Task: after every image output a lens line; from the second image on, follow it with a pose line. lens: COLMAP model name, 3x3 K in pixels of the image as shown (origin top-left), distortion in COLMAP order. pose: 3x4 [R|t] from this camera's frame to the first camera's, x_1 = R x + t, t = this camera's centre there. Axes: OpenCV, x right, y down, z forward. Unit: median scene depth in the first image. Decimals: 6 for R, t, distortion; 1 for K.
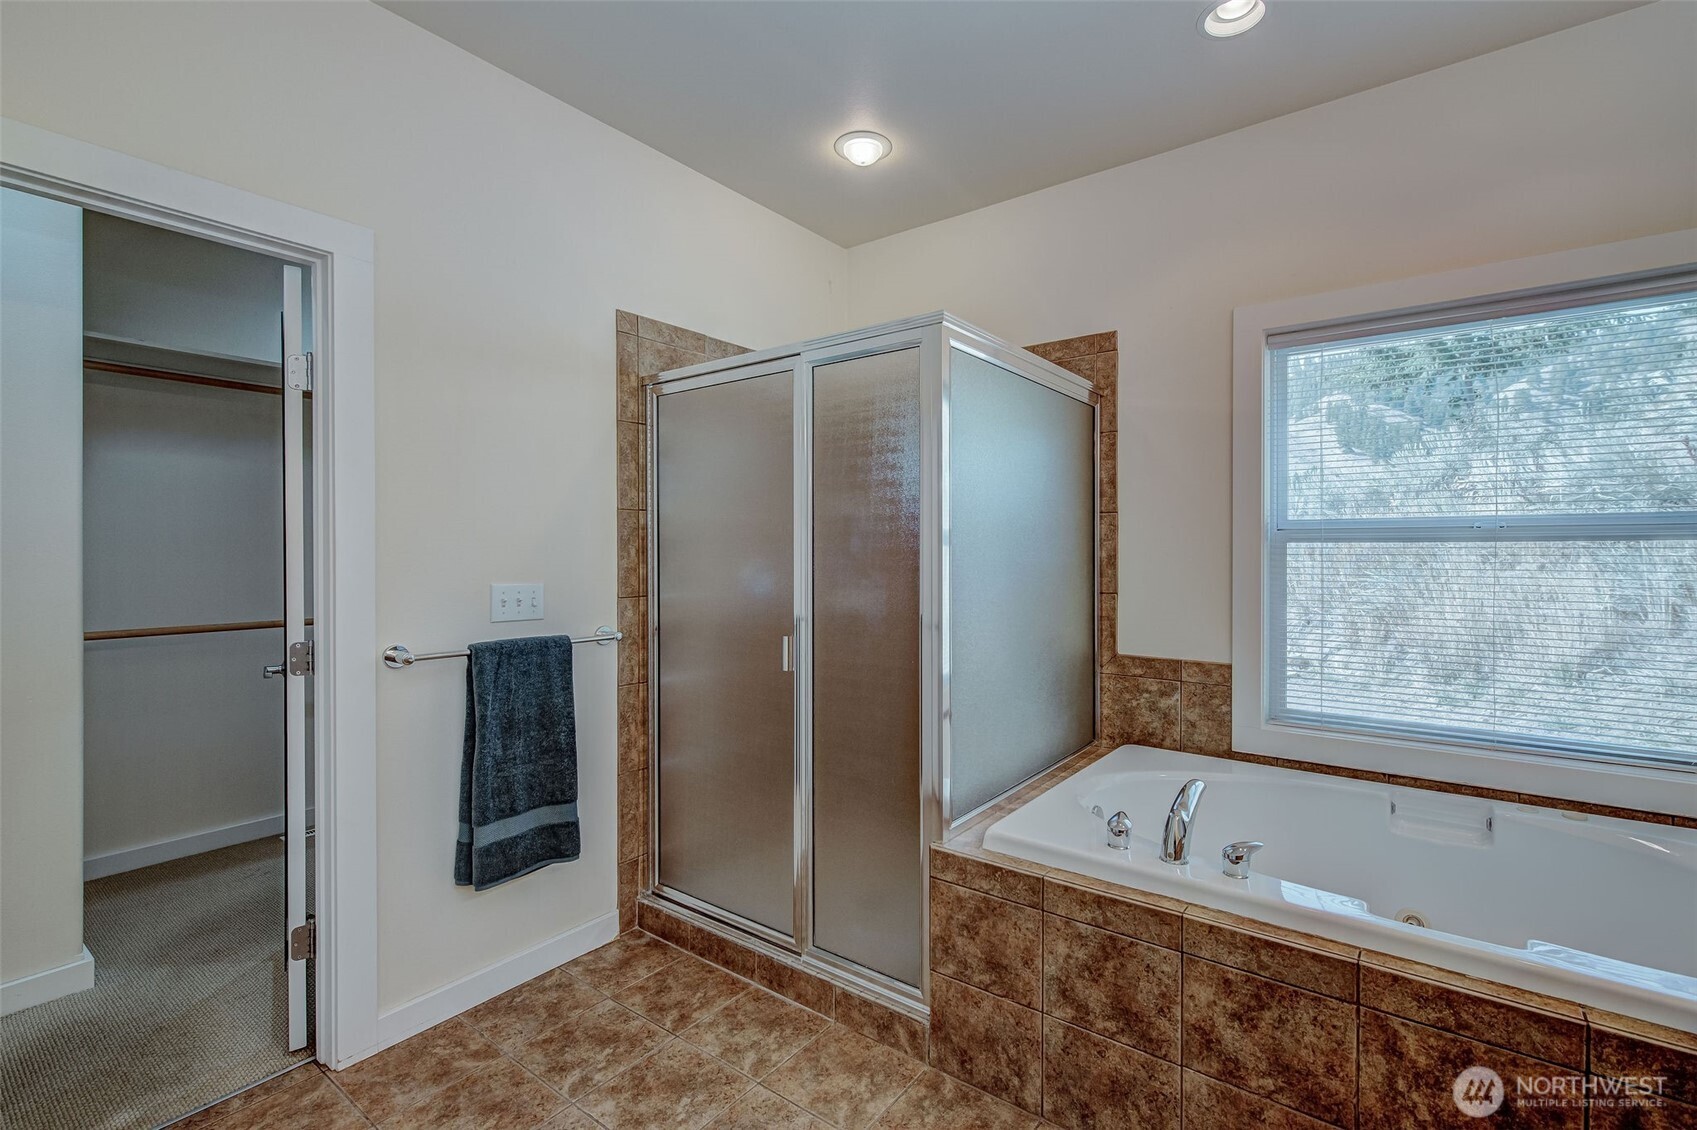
lens RADIAL K [[736.4, 0, 847.4], [0, 736.4, 565.8], [0, 0, 1]] dist [-0.002653, -0.000189]
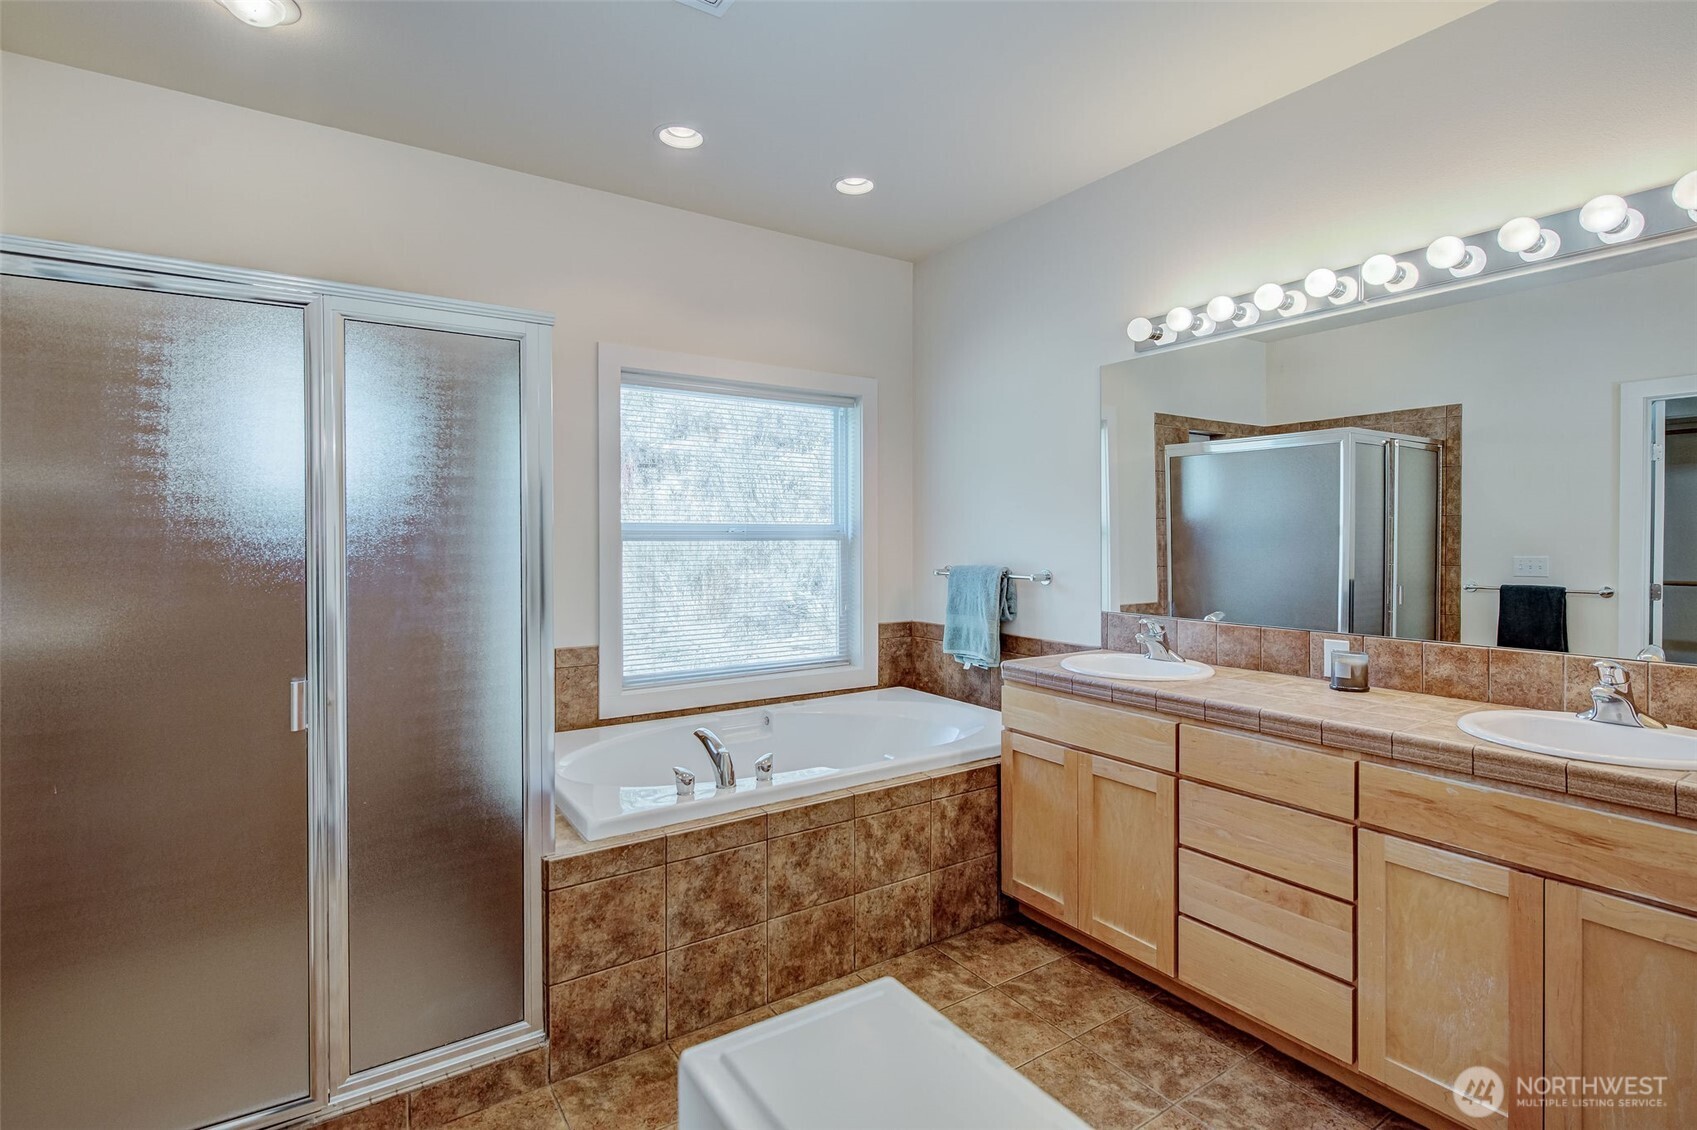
lens RADIAL K [[811.6, 0, 846.8], [0, 811.6, 548.0], [0, 0, 1]] dist [-0.000970, -0.000699]
pose [[0.350729, -0.019683, 0.936270, -0.822357], [0.020811, 0.999696, 0.013221, -0.046650], [-0.936246, 0.014847, 0.351032, 0.261307]]
